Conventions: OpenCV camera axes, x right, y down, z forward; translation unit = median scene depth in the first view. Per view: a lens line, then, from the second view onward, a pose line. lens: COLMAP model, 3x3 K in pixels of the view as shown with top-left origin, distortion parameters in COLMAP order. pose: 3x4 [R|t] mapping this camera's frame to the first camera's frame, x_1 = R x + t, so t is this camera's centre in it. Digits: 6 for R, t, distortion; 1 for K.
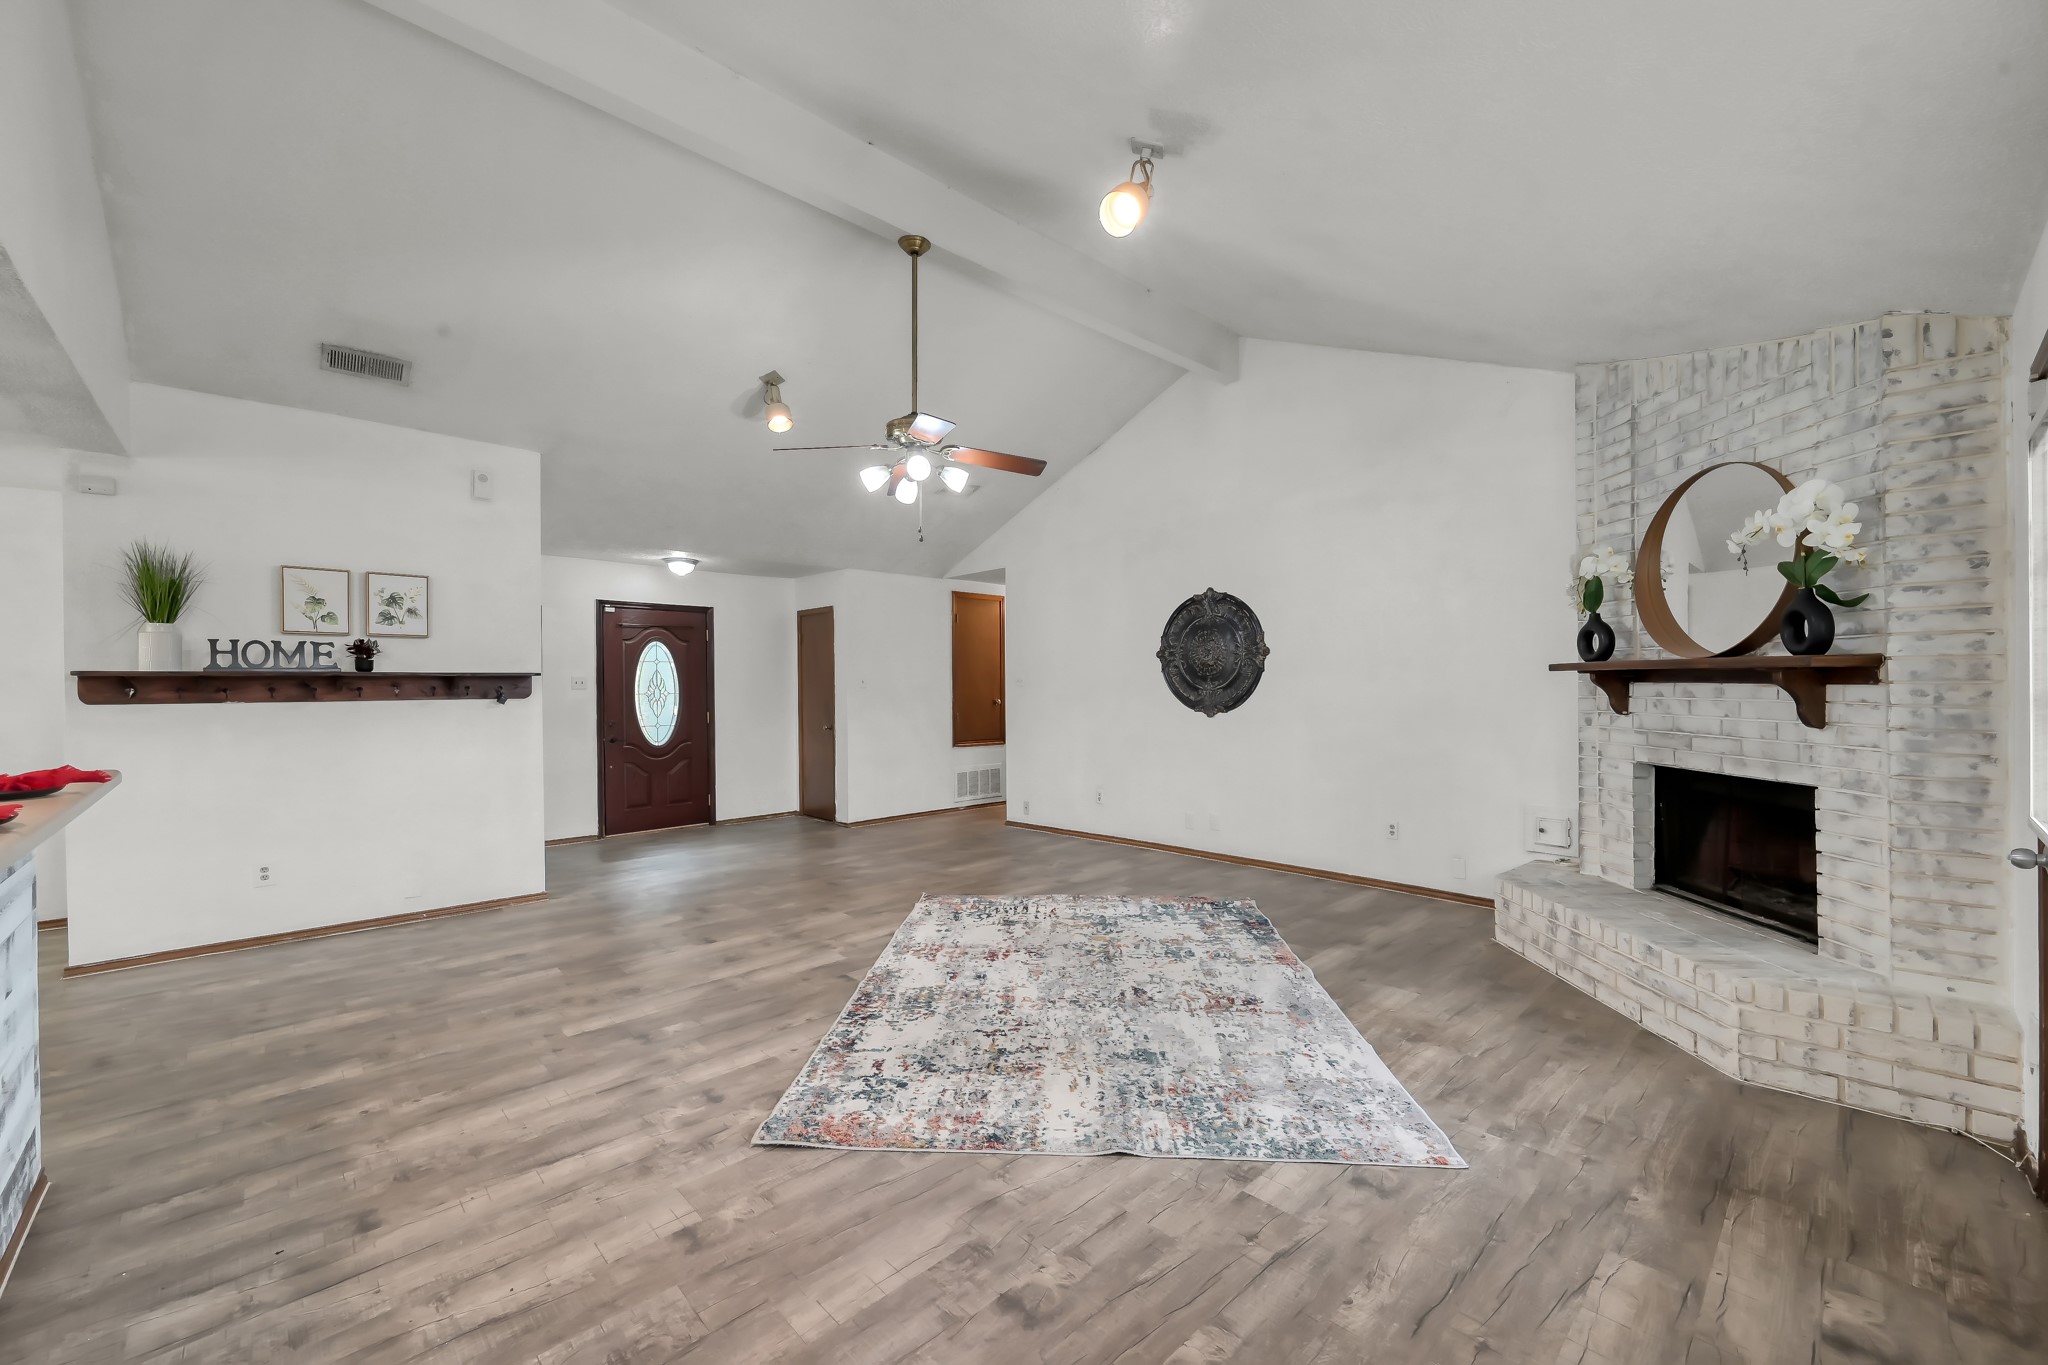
lens RADIAL K [[803.4, 0, 1033.8], [0, 803.4, 690.3], [0, 0, 1]] dist [-0.003307, 0.000029]
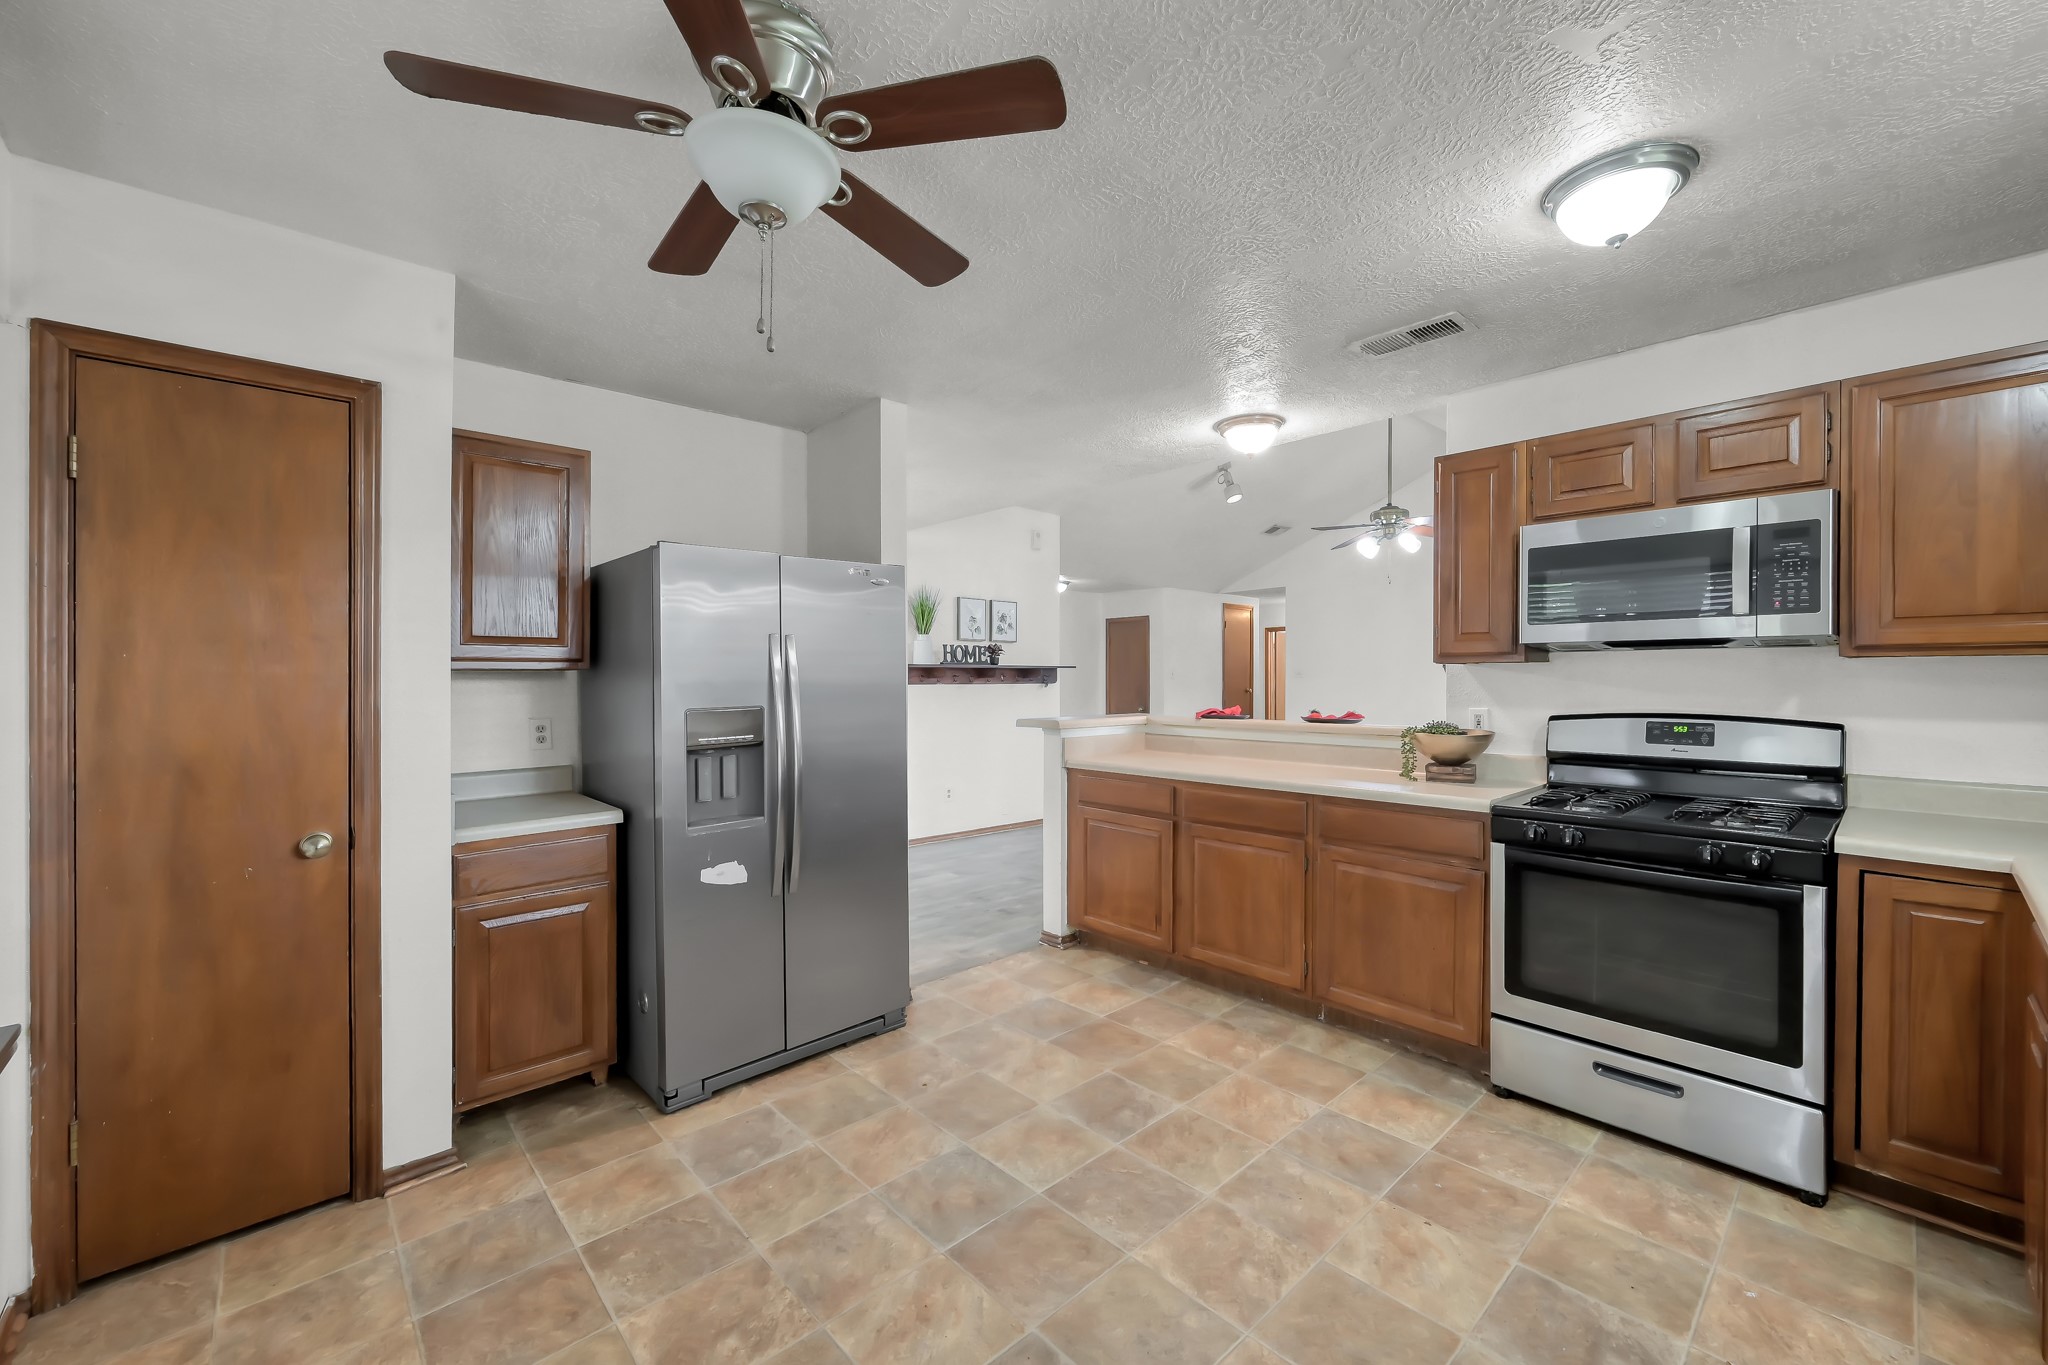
lens RADIAL K [[803.4, 0, 1033.8], [0, 803.4, 690.3], [0, 0, 1]] dist [-0.003307, 0.000029]
pose [[0.999965, 0.001072, -0.008344, -0.829816], [-0.001024, 0.999983, 0.005772, 0.018006], [0.008350, -0.005763, 0.999949, -0.600835]]
